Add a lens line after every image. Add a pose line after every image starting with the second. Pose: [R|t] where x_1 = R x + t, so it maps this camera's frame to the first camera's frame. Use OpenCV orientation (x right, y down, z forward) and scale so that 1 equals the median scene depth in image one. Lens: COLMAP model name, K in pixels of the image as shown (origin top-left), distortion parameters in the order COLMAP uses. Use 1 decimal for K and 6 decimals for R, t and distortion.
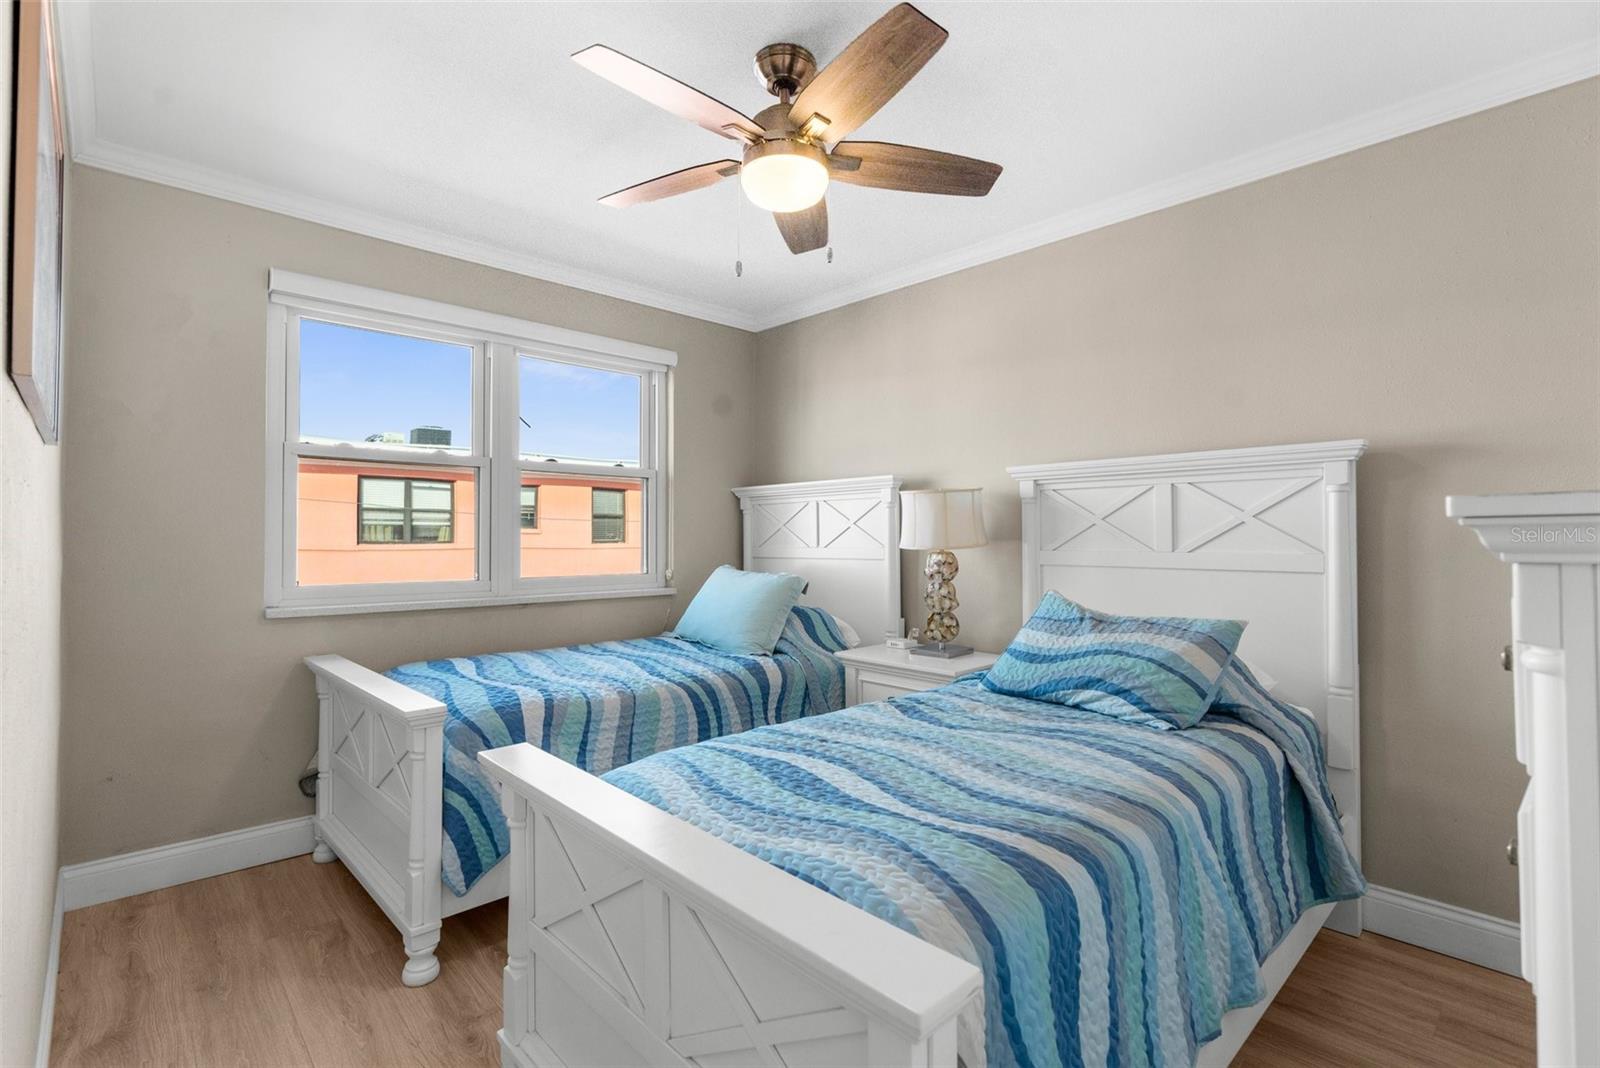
lens RADIAL K [[728.3, 0, 796.8], [0, 728.3, 529.1], [0, 0, 1]] dist [-0.005587, -0.000559]
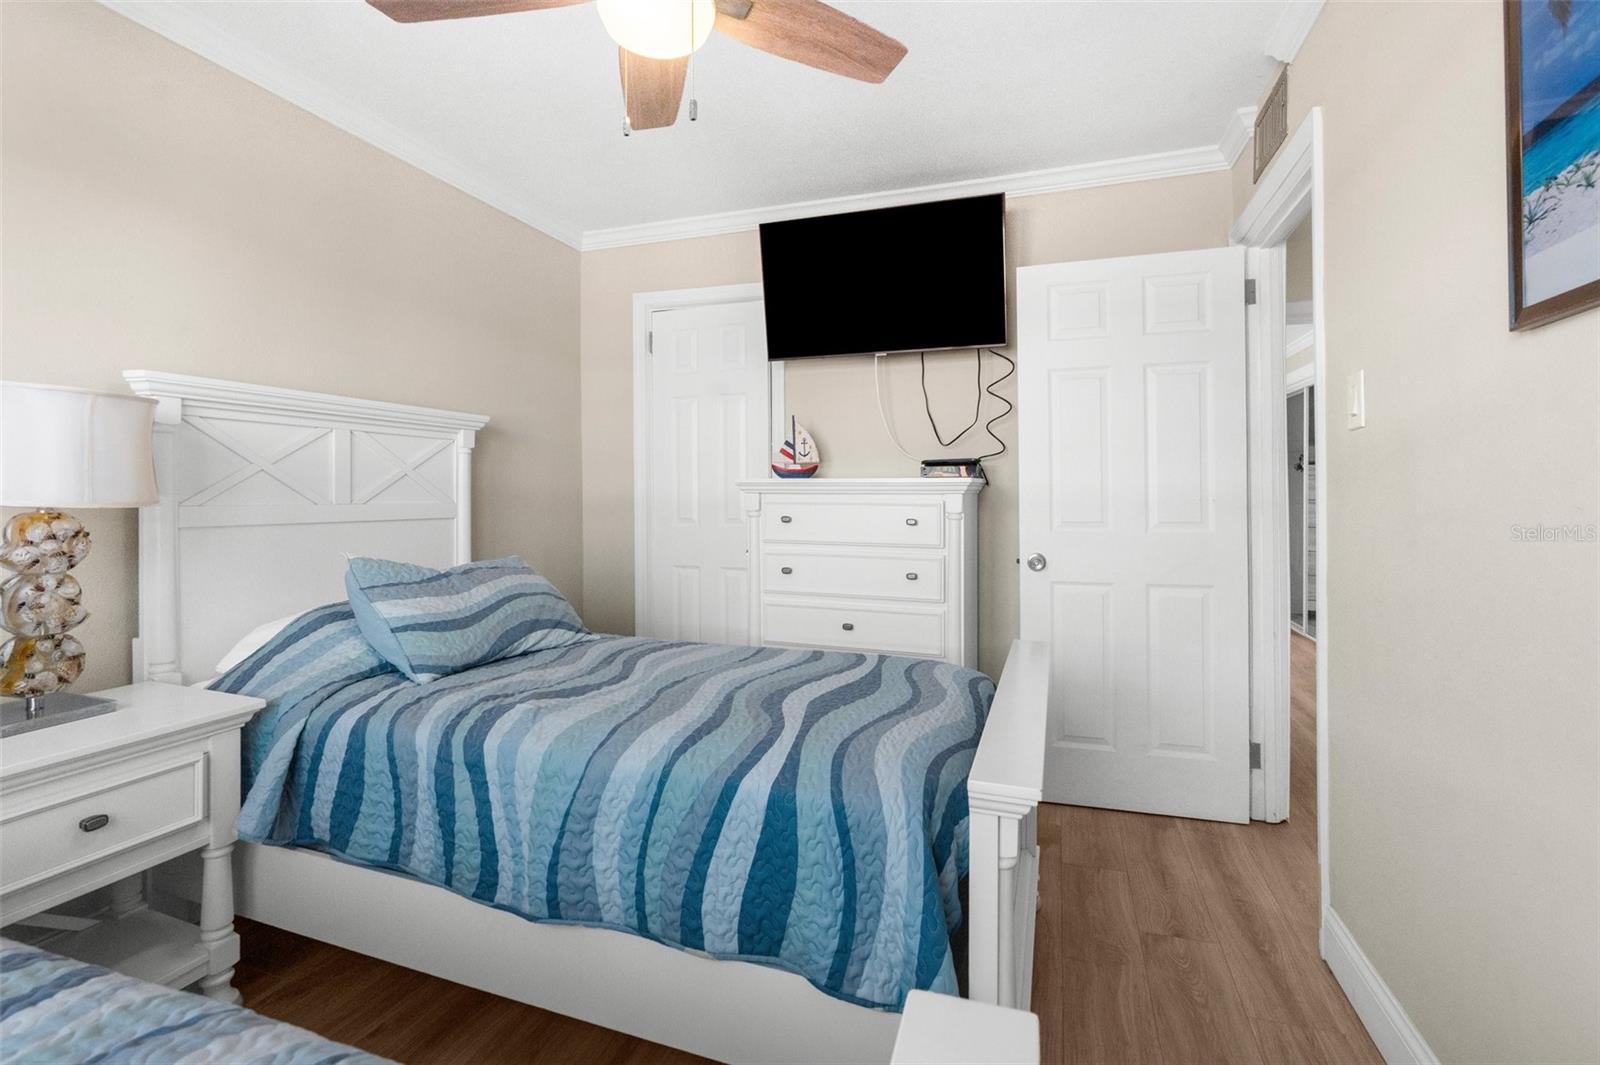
lens RADIAL K [[728.3, 0, 796.8], [0, 728.3, 527.6], [0, 0, 1]] dist [-0.005587, -0.000559]
pose [[-0.443092, -0.033663, 0.895844, -0.668826], [-0.004659, 0.999368, 0.035248, 0.030105], [-0.896464, 0.011444, -0.442969, 1.073641]]
